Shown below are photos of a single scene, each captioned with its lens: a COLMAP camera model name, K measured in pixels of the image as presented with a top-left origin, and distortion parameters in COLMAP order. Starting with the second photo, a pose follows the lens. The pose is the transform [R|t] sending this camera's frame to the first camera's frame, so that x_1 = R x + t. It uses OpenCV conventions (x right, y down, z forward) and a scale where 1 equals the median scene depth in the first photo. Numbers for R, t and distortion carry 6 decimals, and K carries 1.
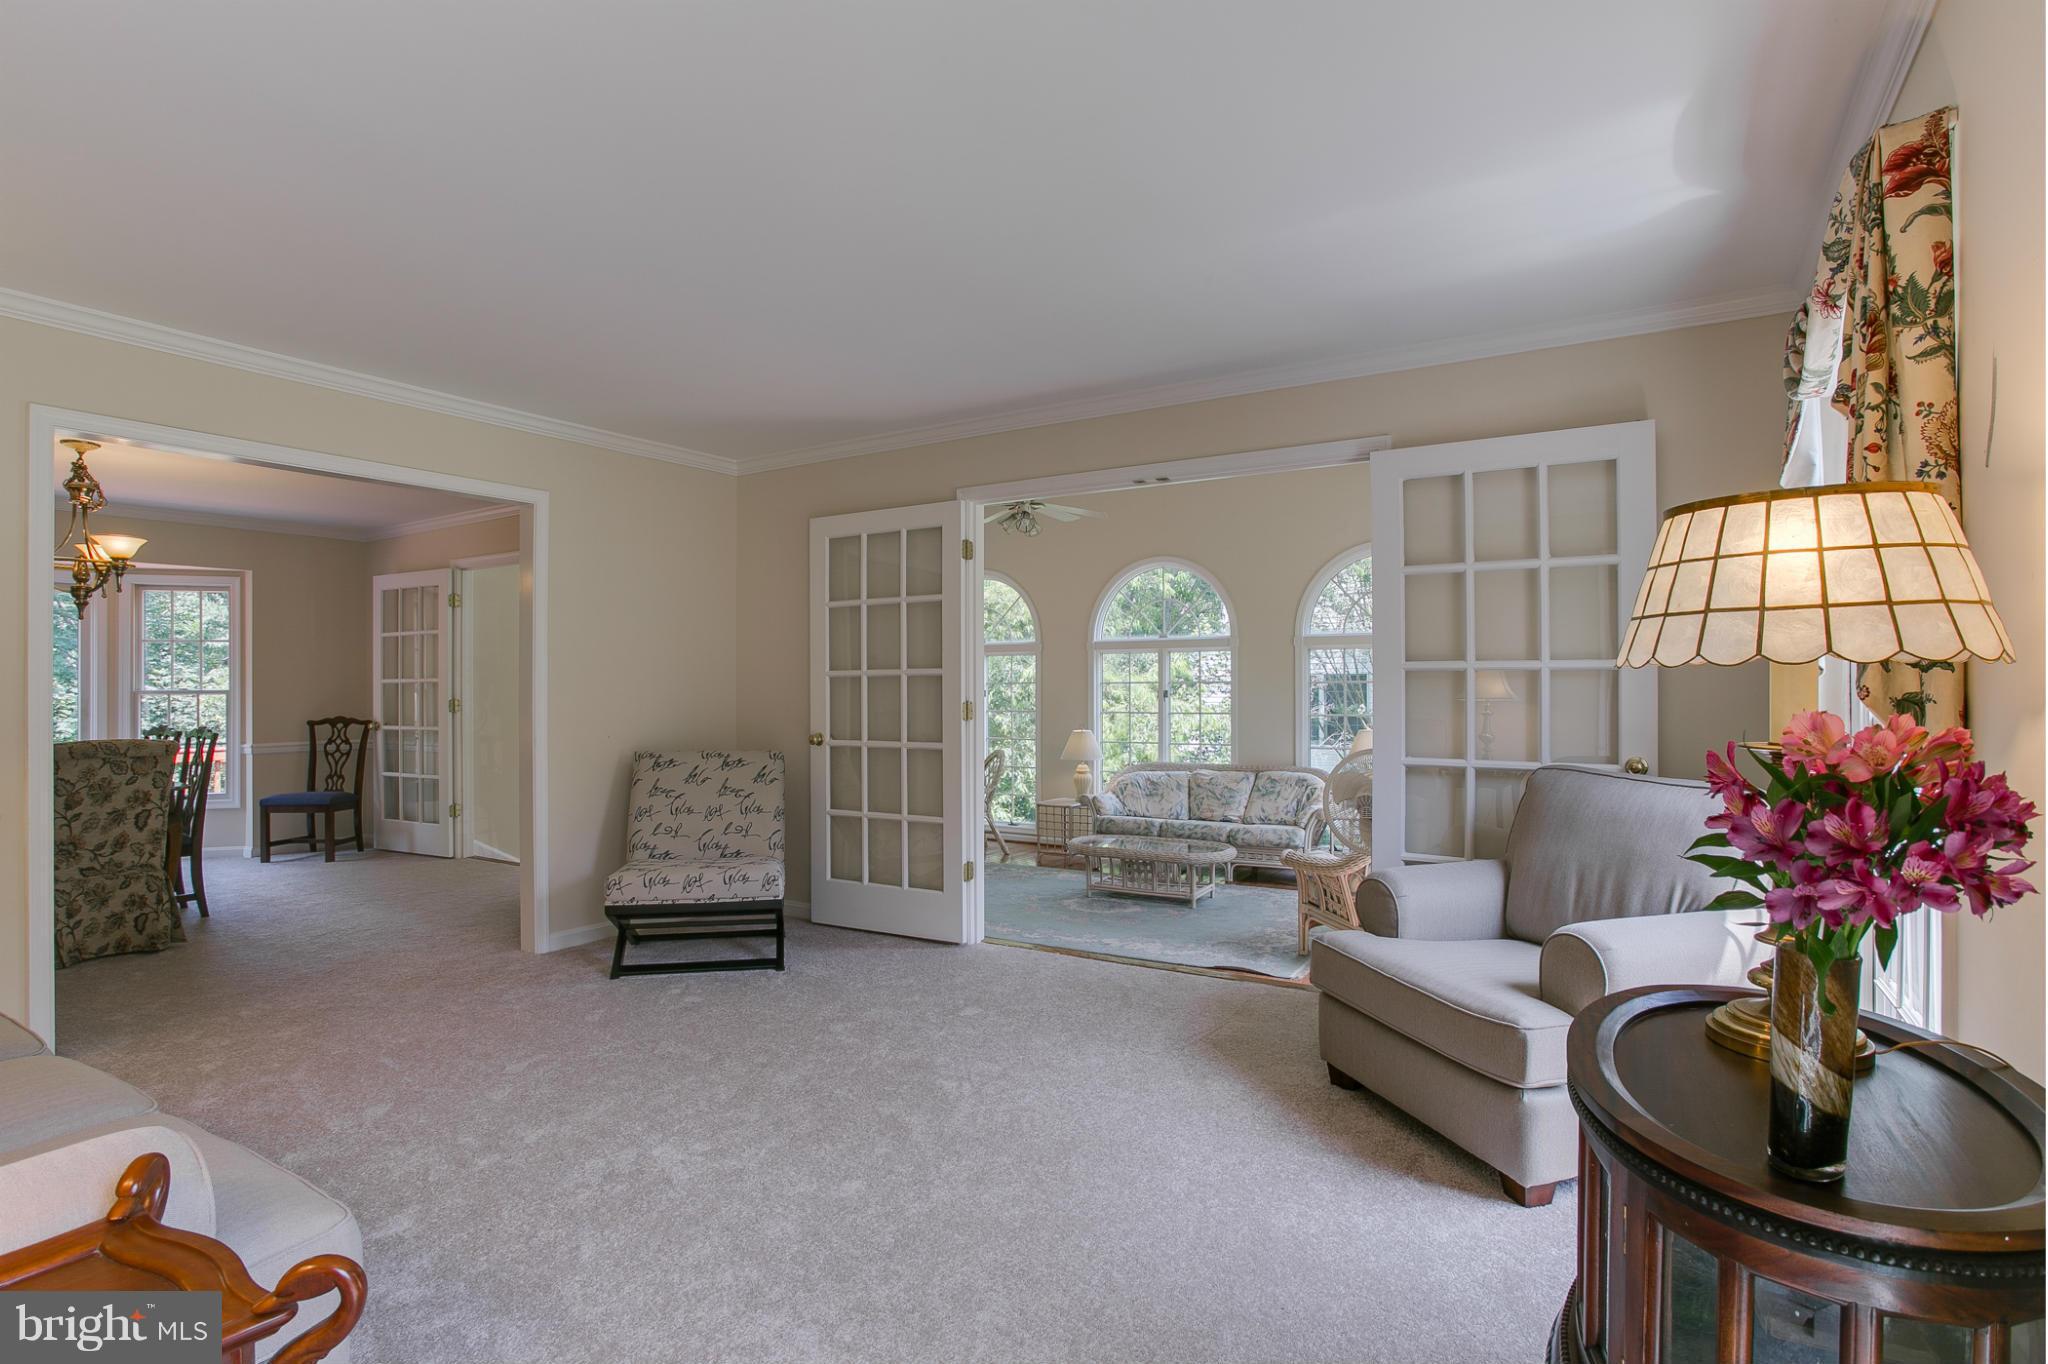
lens RADIAL K [[1031.0, 0, 1016.5], [0, 1031.0, 680.4], [0, 0, 1]] dist [-0.069031, 0.032780]
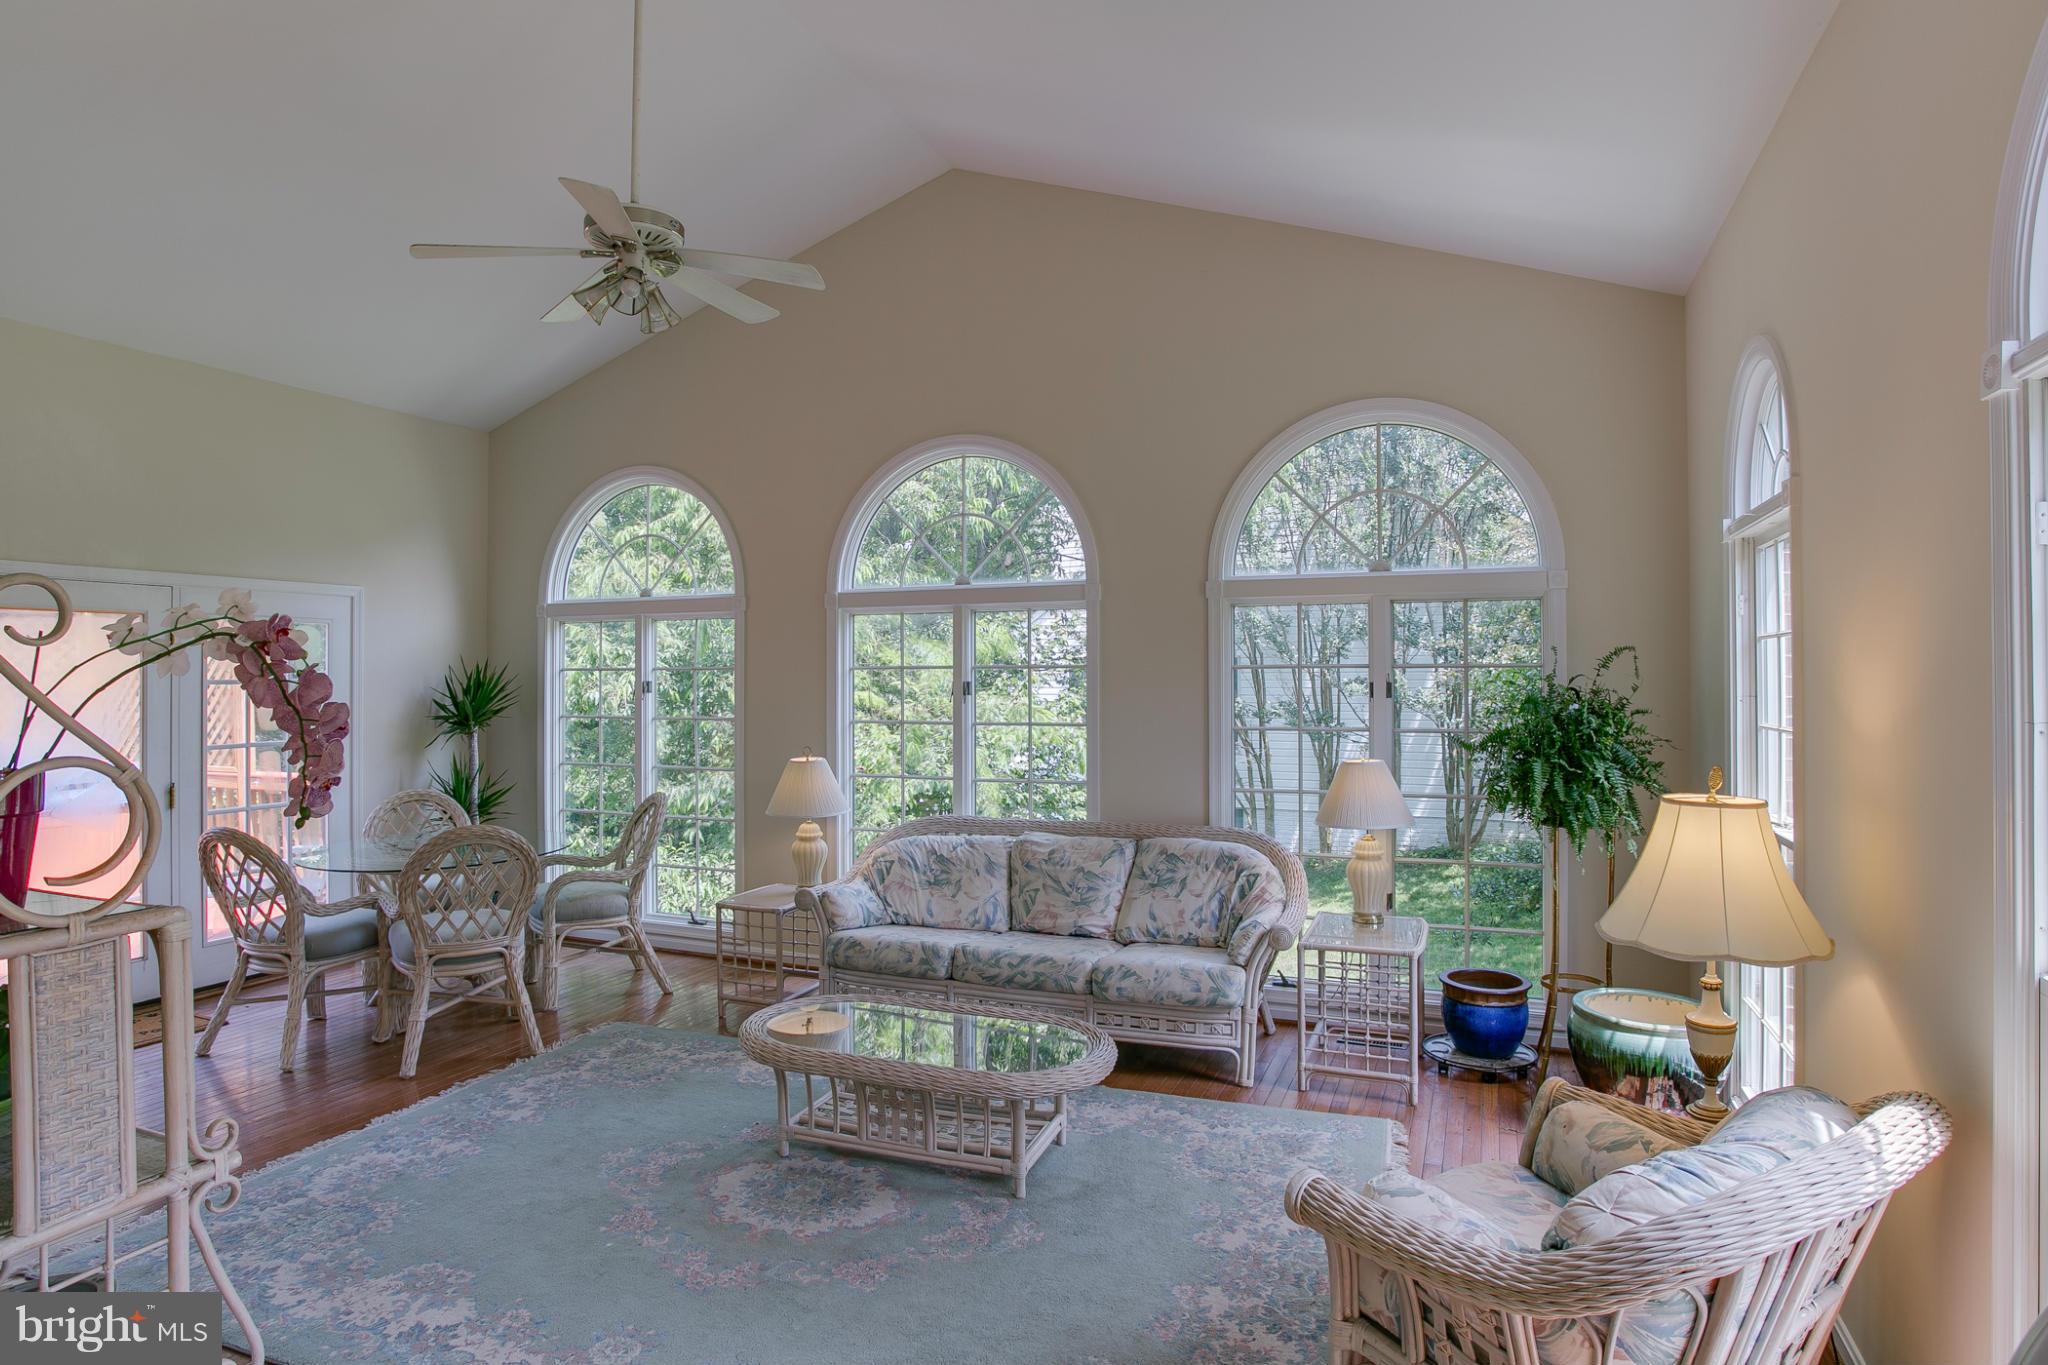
lens RADIAL K [[1031.0, 0, 1016.5], [0, 1031.0, 680.9], [0, 0, 1]] dist [-0.069031, 0.032780]
pose [[0.985565, -0.001596, 0.169288, 0.084217], [-0.000687, 0.999910, 0.013428, 0.002143], [-0.169294, -0.013350, 0.985475, 0.493702]]
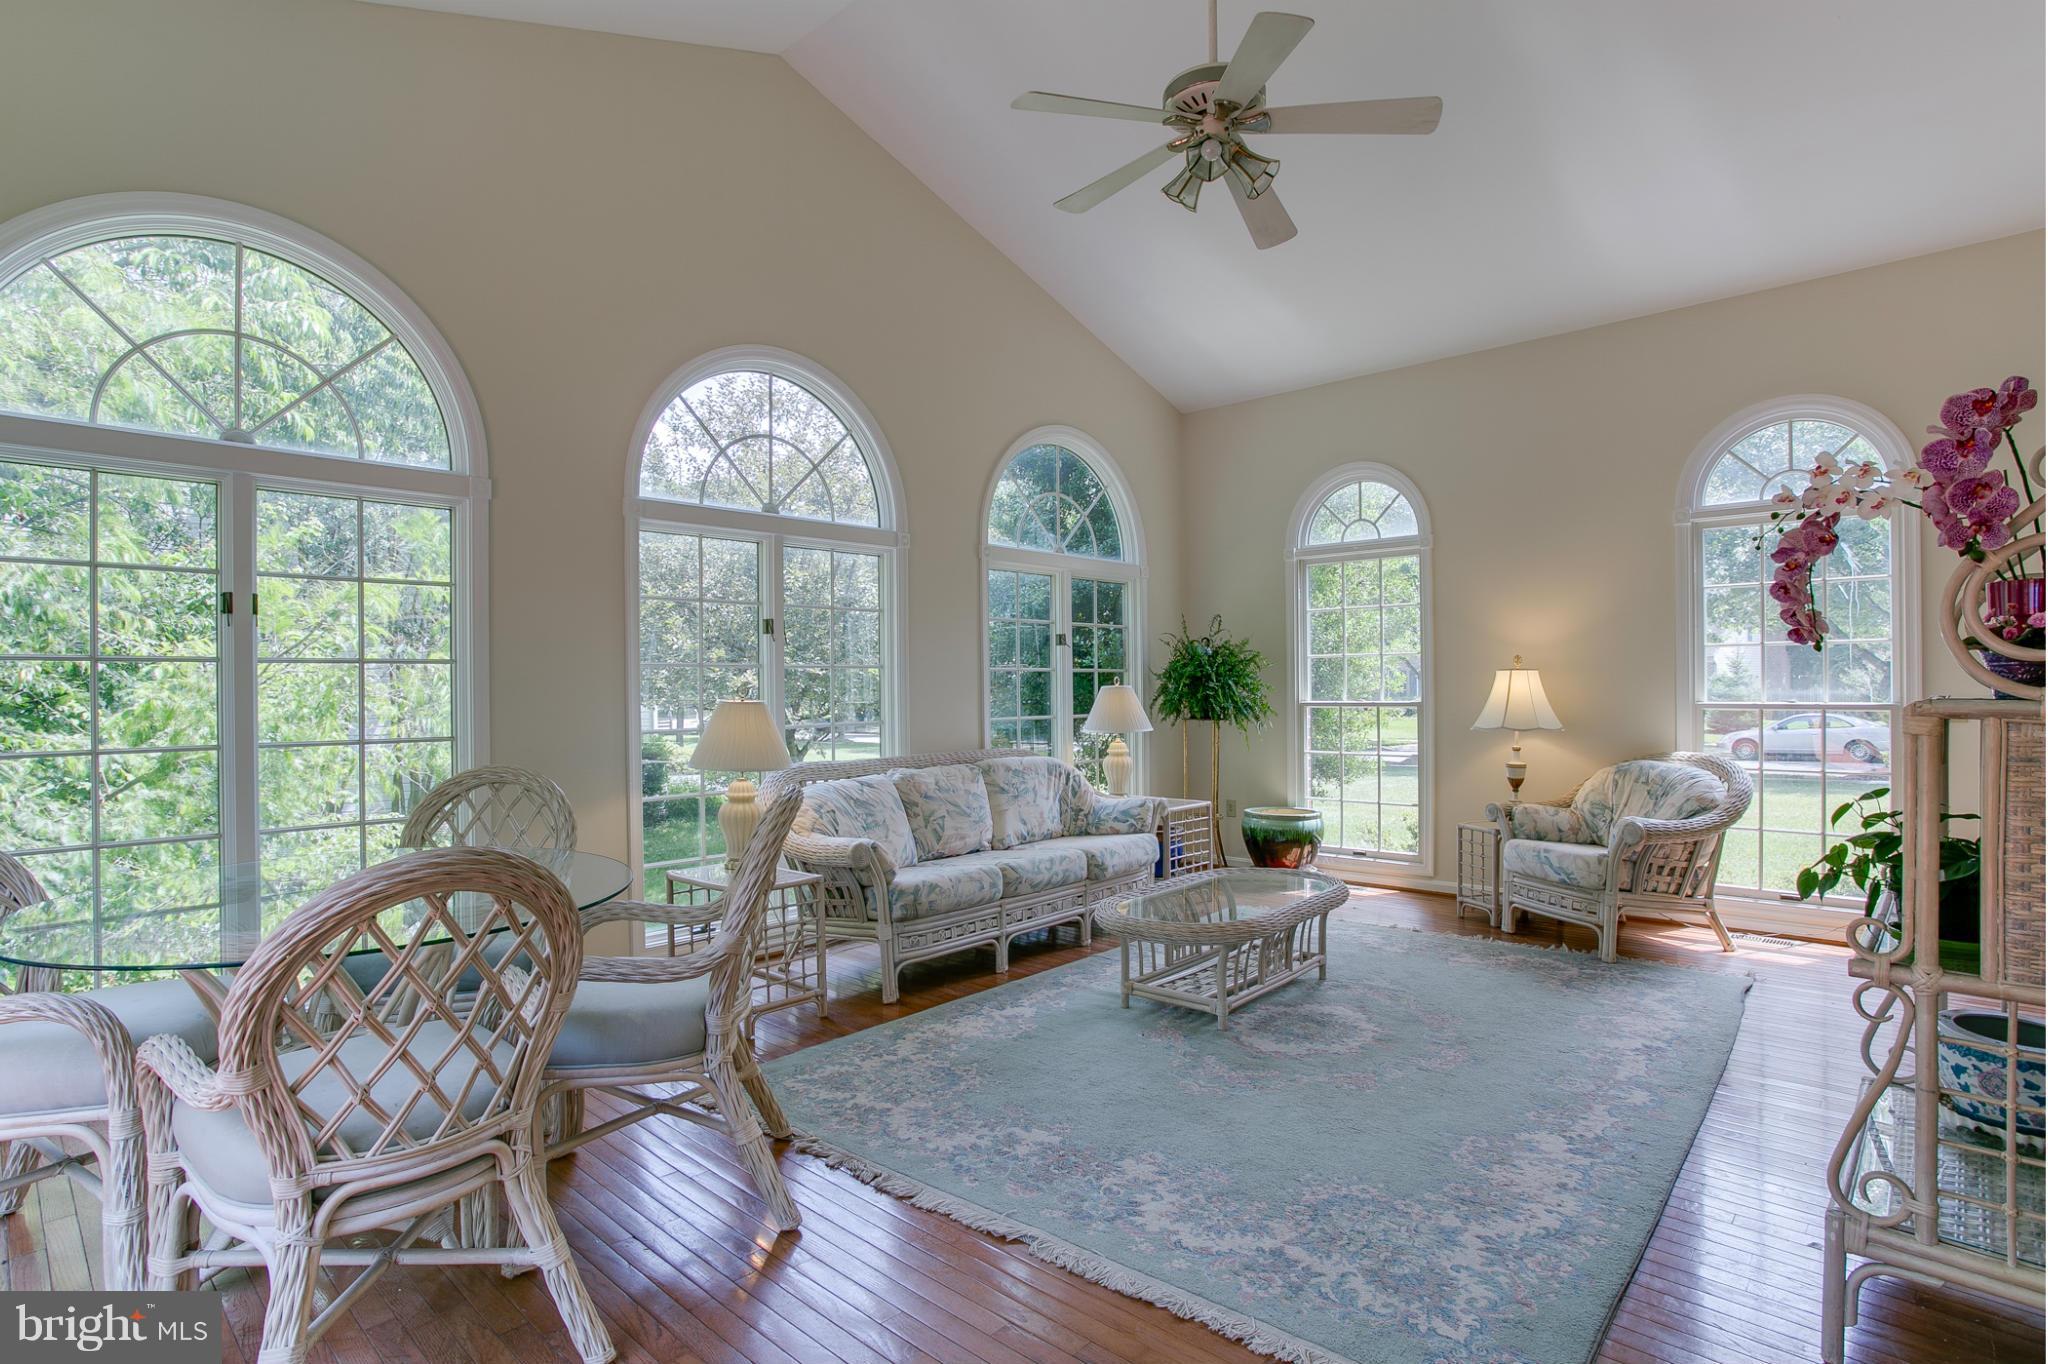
lens RADIAL K [[1031.0, 0, 1016.5], [0, 1031.0, 680.4], [0, 0, 1]] dist [-0.069031, 0.032780]
pose [[0.191317, 0.018071, 0.981362, -0.360837], [-0.011067, 0.999807, -0.016253, 0.049554], [-0.981466, -0.007751, 0.191480, 0.859594]]
